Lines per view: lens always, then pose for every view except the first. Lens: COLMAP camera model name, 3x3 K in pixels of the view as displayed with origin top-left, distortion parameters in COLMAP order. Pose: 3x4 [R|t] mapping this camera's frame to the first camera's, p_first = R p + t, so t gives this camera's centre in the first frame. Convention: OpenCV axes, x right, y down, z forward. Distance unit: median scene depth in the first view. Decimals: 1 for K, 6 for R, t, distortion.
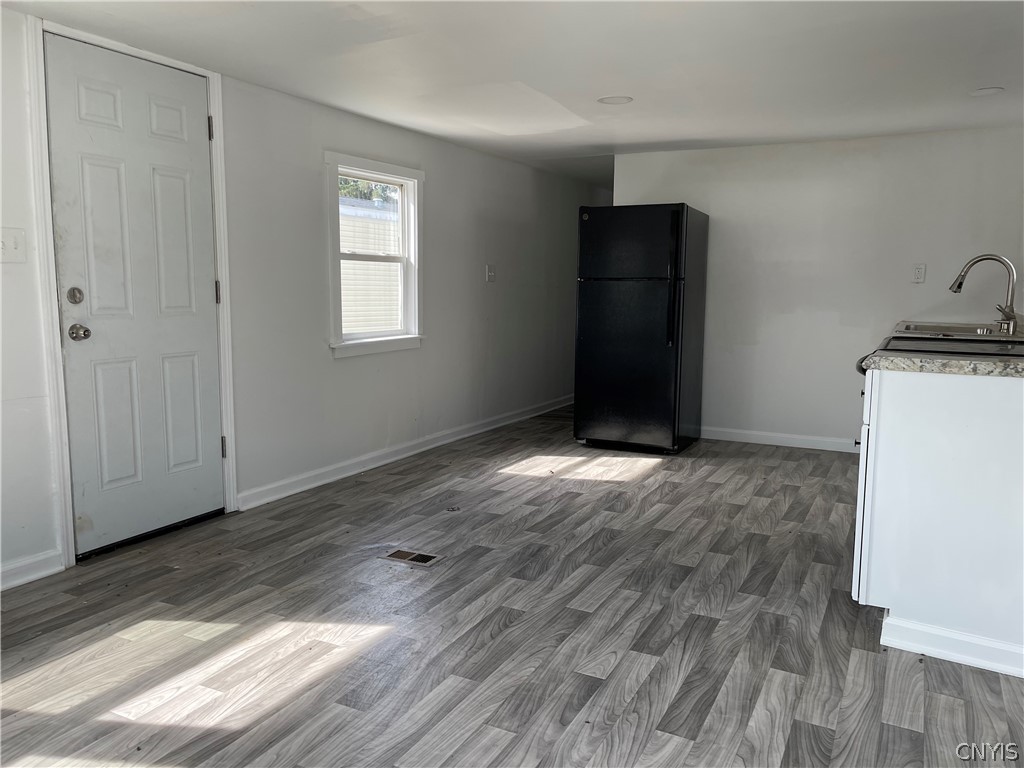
lens RADIAL K [[778.7, 0, 513.0], [0, 778.7, 378.0], [0, 0, 1]] dist [0.045834, -0.039902]
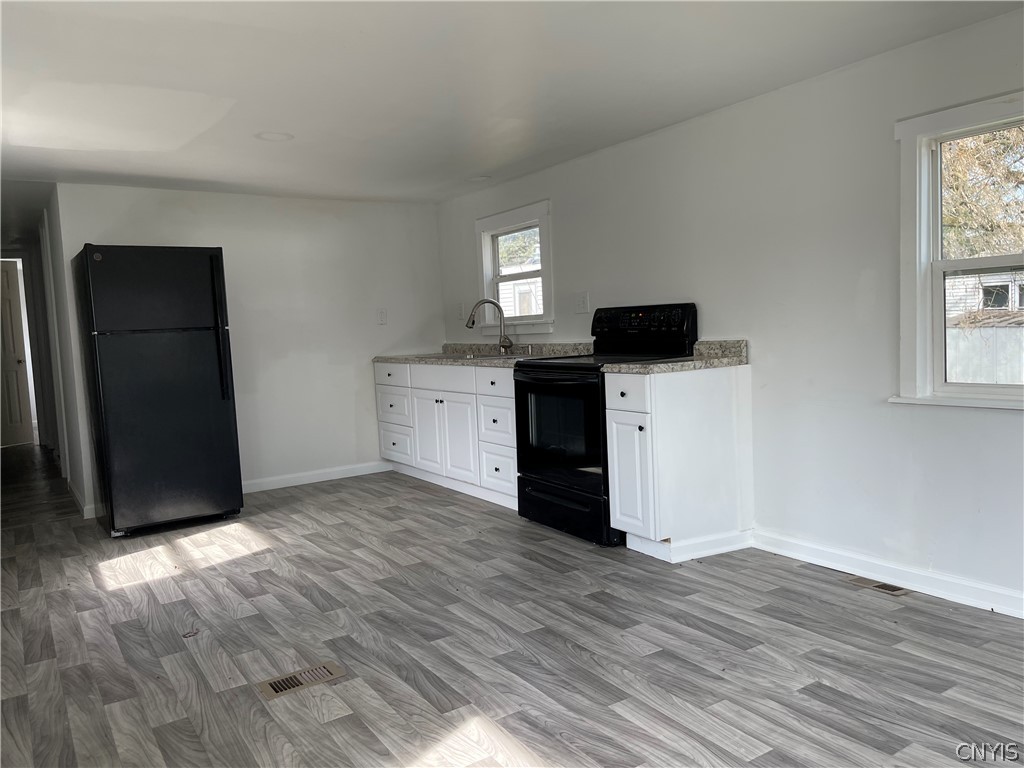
lens RADIAL K [[778.7, 0, 511.8], [0, 778.7, 384.9], [0, 0, 1]] dist [0.045834, -0.039902]
pose [[0.496042, -0.106710, 0.861716, -0.589310], [0.154824, 0.987386, 0.033148, -0.051585], [-0.854384, 0.116971, 0.506306, 0.330659]]
